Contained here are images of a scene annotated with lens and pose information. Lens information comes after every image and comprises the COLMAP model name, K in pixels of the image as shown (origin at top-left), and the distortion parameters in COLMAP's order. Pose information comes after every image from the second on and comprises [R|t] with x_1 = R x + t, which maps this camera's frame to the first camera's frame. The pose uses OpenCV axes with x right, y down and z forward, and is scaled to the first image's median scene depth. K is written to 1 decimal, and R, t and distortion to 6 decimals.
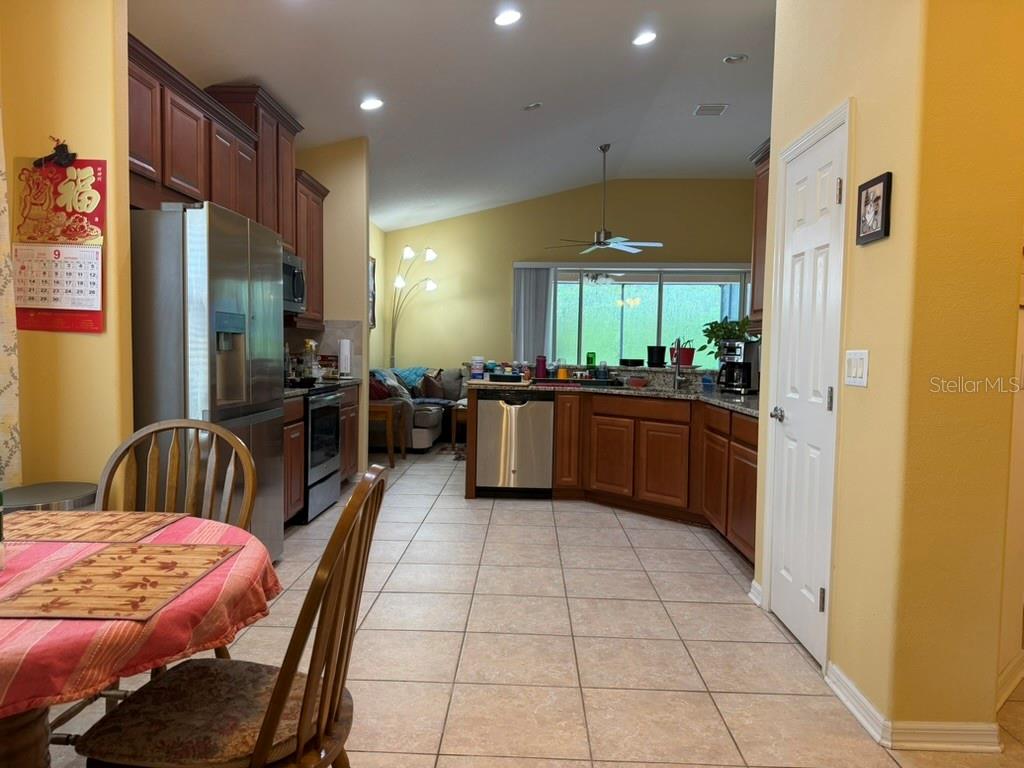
lens RADIAL K [[717.3, 0, 512.0], [0, 717.3, 384.0], [0, 0, 1]] dist [0.064159, -0.086348]
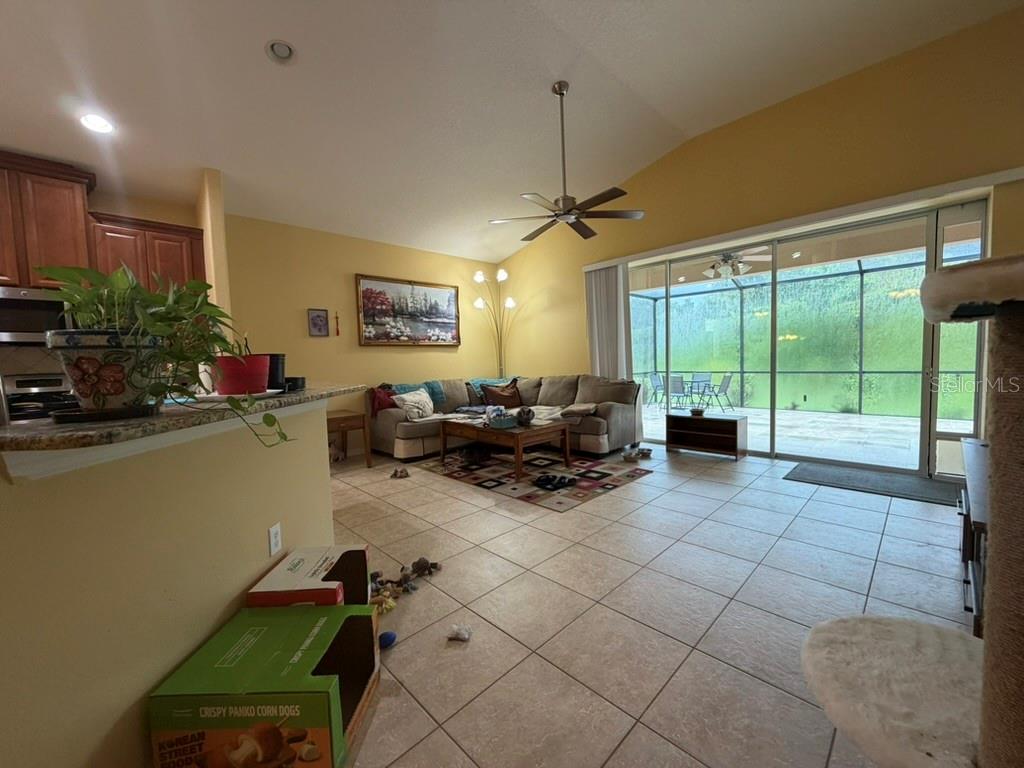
lens RADIAL K [[407.5, 0, 509.1], [0, 407.5, 384.4], [0, 0, 1]] dist [-0.001280, -0.000323]
pose [[0.714716, 0.000209, -0.699415, 0.560476], [0.010612, 0.999882, 0.011143, -0.032798], [0.699334, -0.015387, 0.714629, 0.962955]]
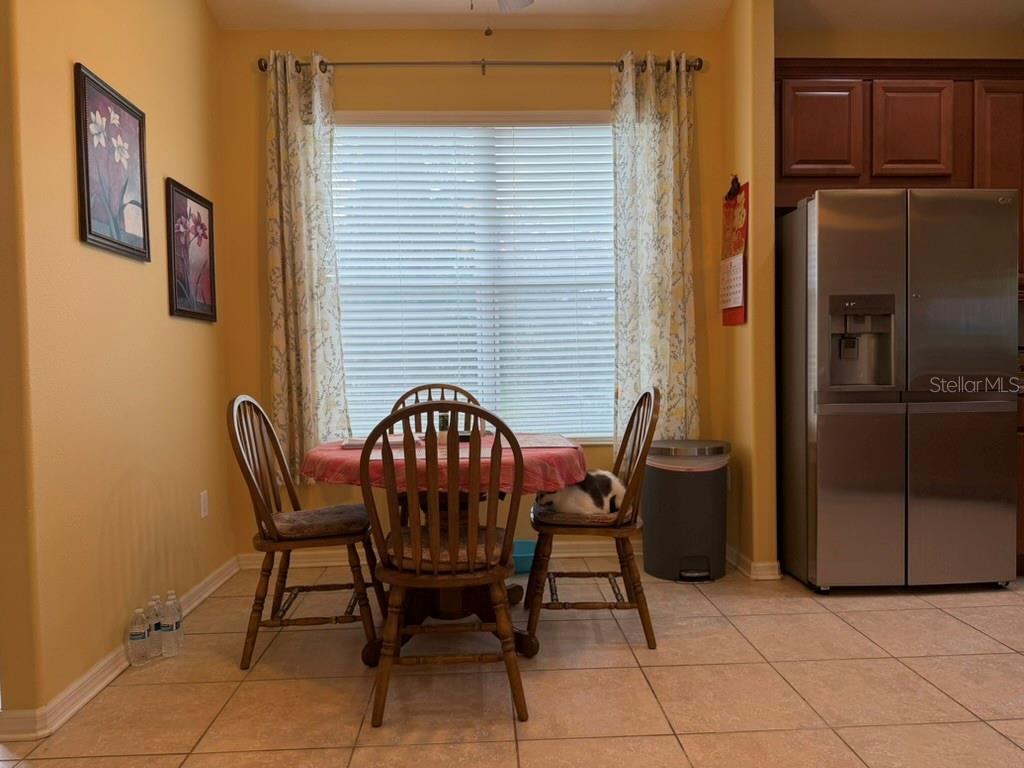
lens RADIAL K [[717.3, 0, 512.0], [0, 717.3, 384.0], [0, 0, 1]] dist [0.064159, -0.086348]
pose [[0.064349, 0.015163, -0.997812, 0.321811], [-0.035921, 0.999272, 0.012869, 0.014900], [0.997281, 0.035014, 0.064847, 0.274276]]
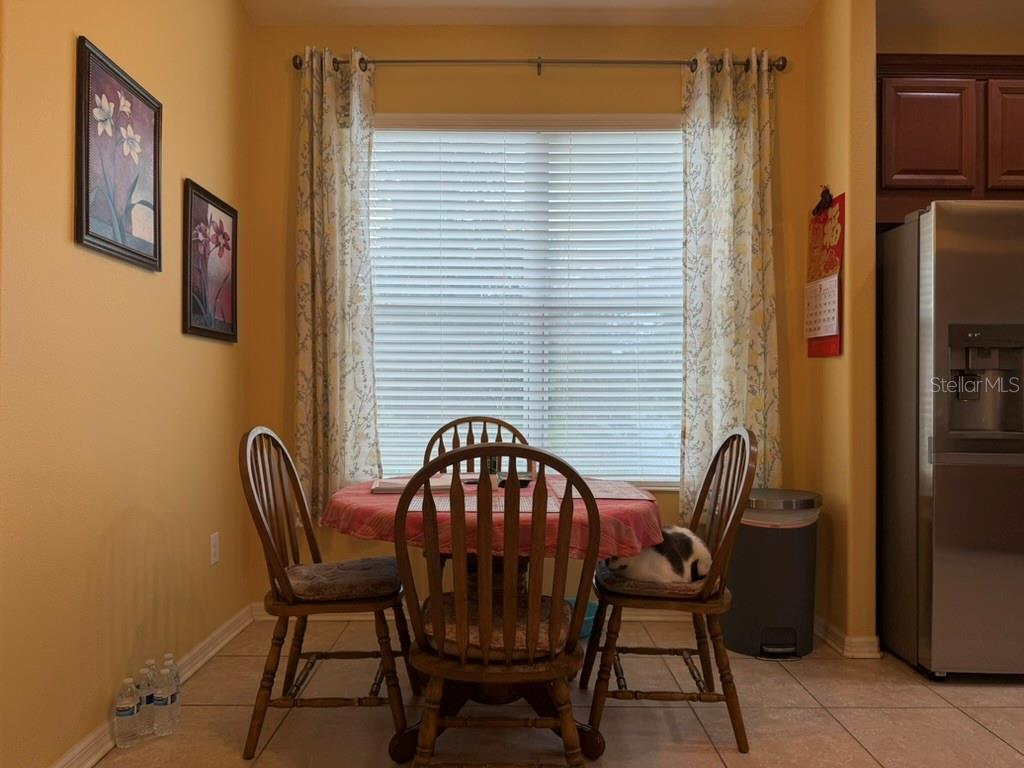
lens RADIAL K [[722.0, 0, 509.6], [0, 722.0, 385.1], [0, 0, 1]] dist [0.042472, -0.057777]
pose [[0.022110, -0.022361, -0.999505, 0.245104], [-0.058122, 0.998030, -0.023614, 0.012556], [0.998065, 0.058615, 0.020767, 0.259135]]
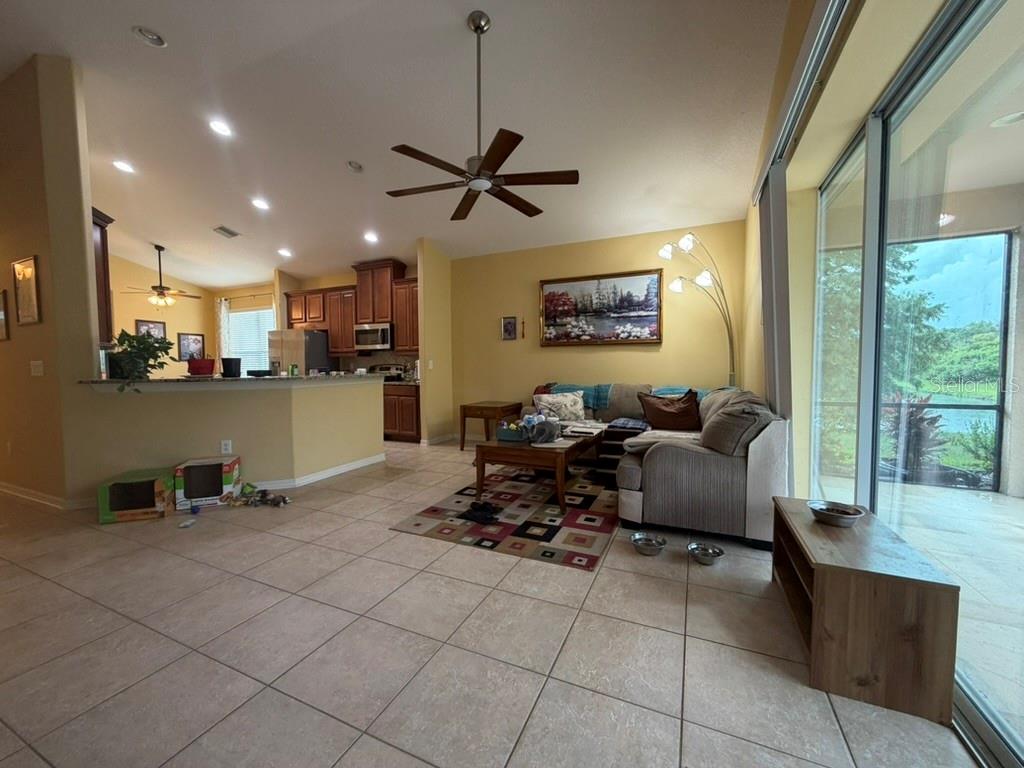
lens RADIAL K [[407.5, 0, 509.1], [0, 407.5, 384.4], [0, 0, 1]] dist [-0.001280, -0.000323]
pose [[-0.397154, 0.028505, -0.917309, 0.633221], [-0.045622, 0.997669, 0.050754, -0.067717], [0.916617, 0.062007, -0.394928, 1.723853]]
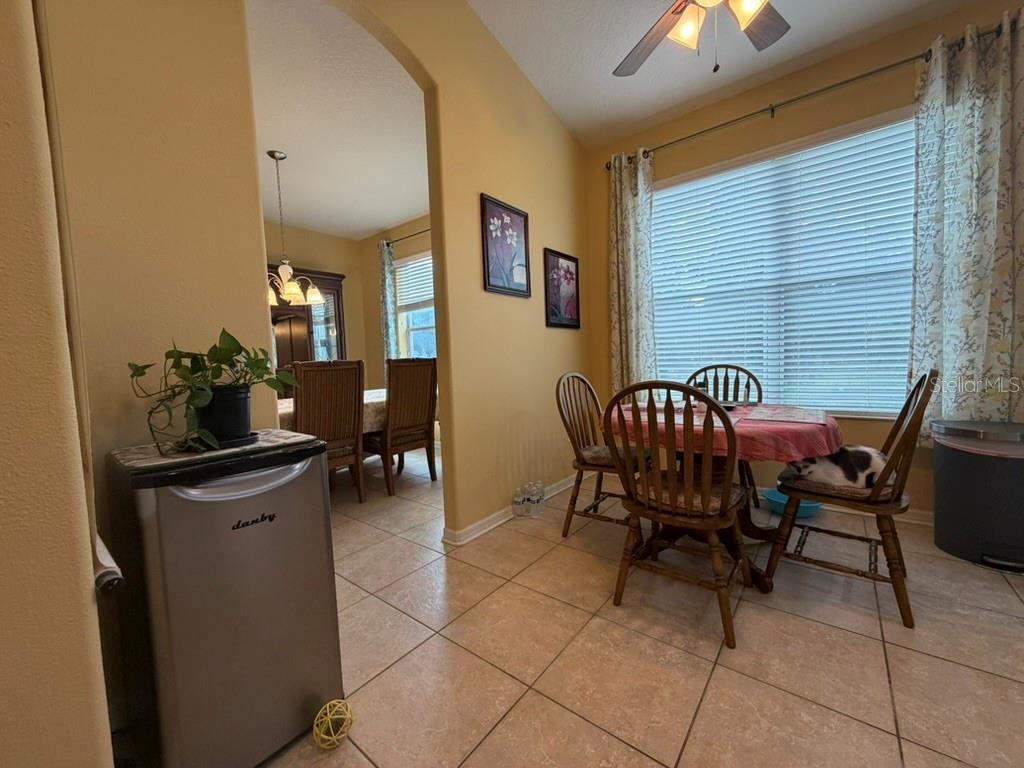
lens RADIAL K [[407.5, 0, 509.1], [0, 407.5, 384.4], [0, 0, 1]] dist [-0.001280, -0.000323]
pose [[-0.610312, 0.059372, -0.789933, 0.223176], [-0.012893, 0.996311, 0.084845, 0.010780], [0.792056, 0.061966, -0.607295, 0.346389]]
